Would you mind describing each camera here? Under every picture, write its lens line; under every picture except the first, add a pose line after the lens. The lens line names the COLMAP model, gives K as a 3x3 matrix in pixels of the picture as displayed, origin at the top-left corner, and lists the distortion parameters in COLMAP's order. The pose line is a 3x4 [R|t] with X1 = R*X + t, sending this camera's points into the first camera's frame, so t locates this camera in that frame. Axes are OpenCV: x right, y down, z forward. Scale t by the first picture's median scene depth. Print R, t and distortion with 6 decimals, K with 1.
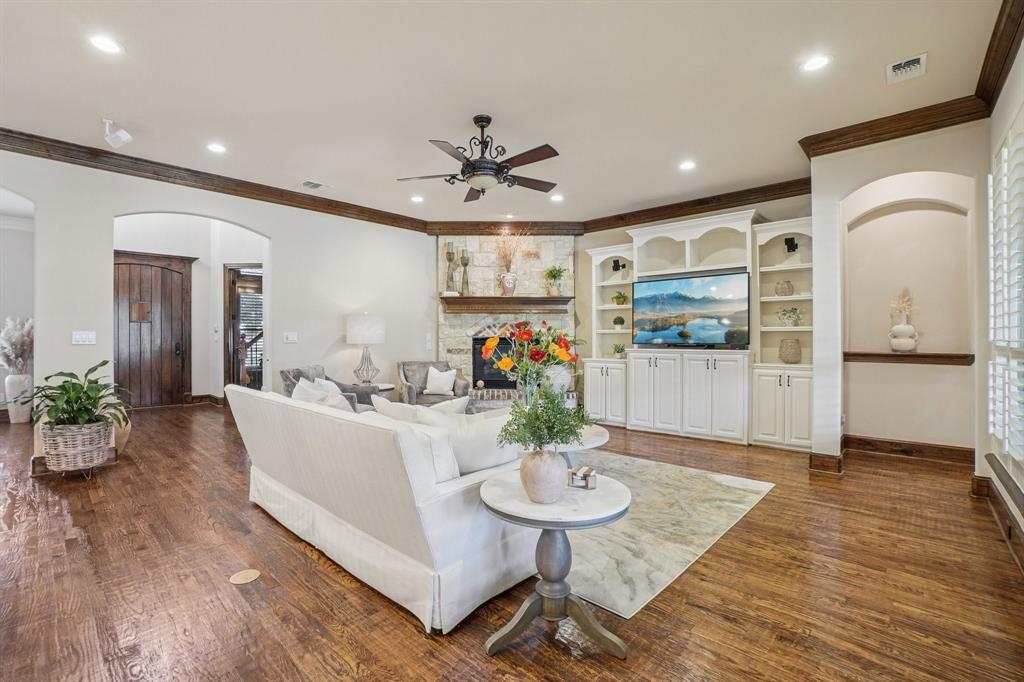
lens RADIAL K [[451.6, 0, 497.1], [0, 451.6, 338.4], [0, 0, 1]] dist [-0.055171, 0.017162]
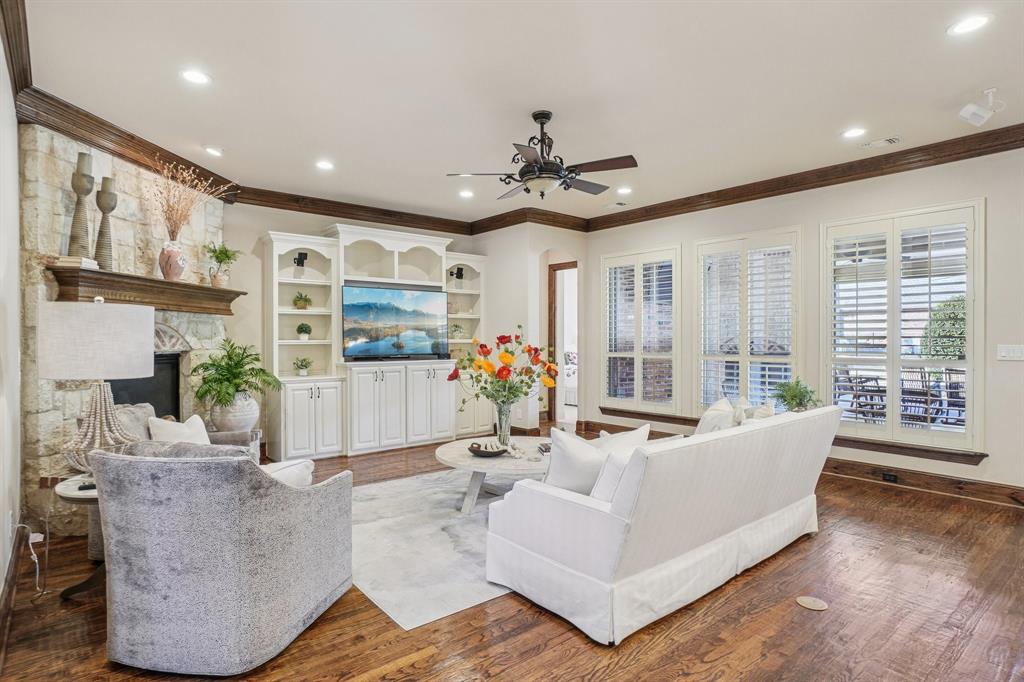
lens RADIAL K [[546.1, 0, 493.7], [0, 546.1, 339.8], [0, 0, 1]] dist [-0.020192, -0.000553]
pose [[0.132543, 0.001332, 0.991176, -0.773488], [0.007577, 0.999969, -0.002357, -0.018247], [-0.991148, 0.007822, 0.132528, 0.641907]]
